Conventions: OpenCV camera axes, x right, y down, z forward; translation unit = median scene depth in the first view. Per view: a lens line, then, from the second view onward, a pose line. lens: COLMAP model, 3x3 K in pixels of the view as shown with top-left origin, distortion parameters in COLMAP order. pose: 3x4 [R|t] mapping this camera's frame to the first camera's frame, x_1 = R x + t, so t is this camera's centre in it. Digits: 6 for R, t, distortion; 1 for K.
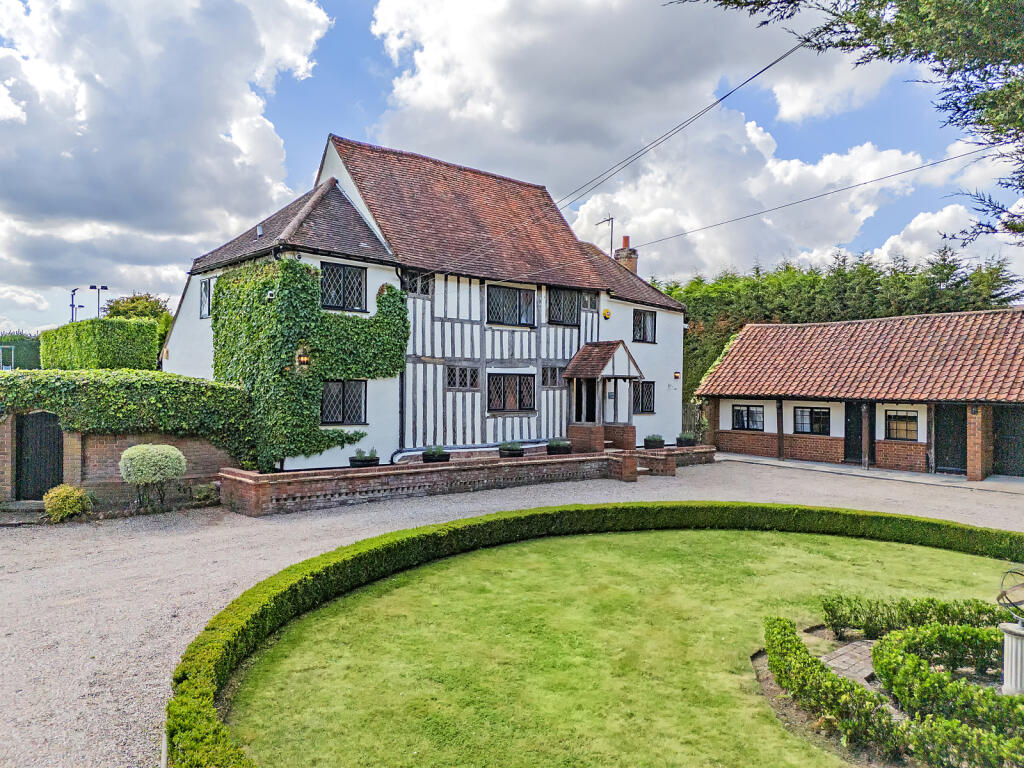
lens RADIAL K [[706.5, 0, 512.9], [0, 706.5, 388.5], [0, 0, 1]] dist [-0.000146, -0.003739]
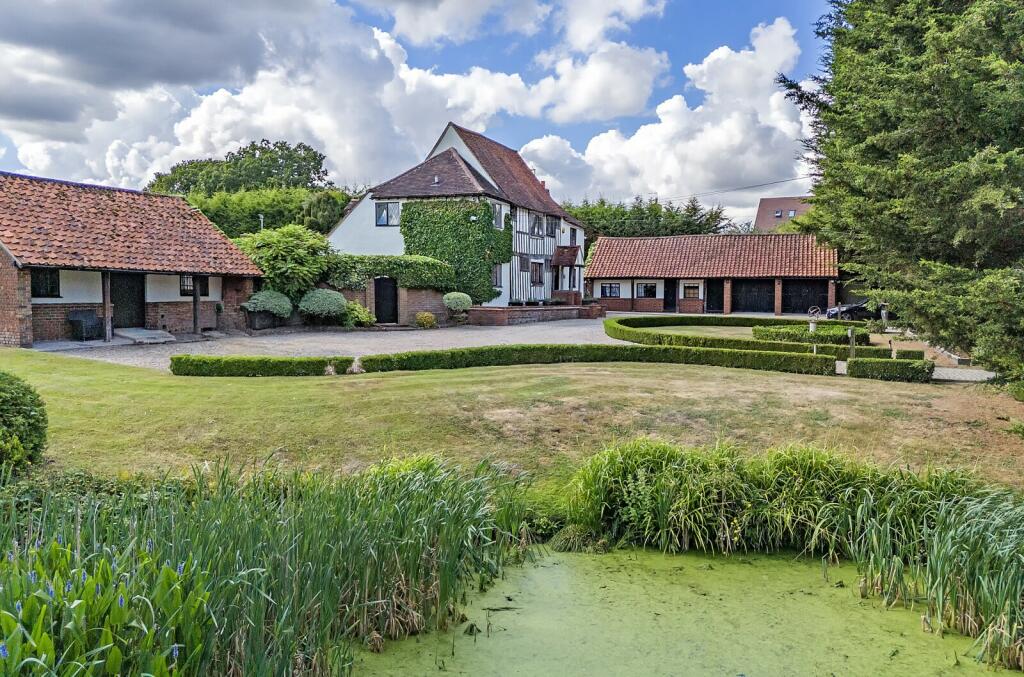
lens RADIAL K [[723.5, 0, 512.4], [0, 723.5, 337.7], [0, 0, 1]] dist [-0.005858, -0.000494]
pose [[0.888878, -0.037117, 0.456637, -0.822234], [0.009953, 0.998042, 0.061751, 0.051680], [-0.458035, -0.050344, 0.887507, -0.578747]]
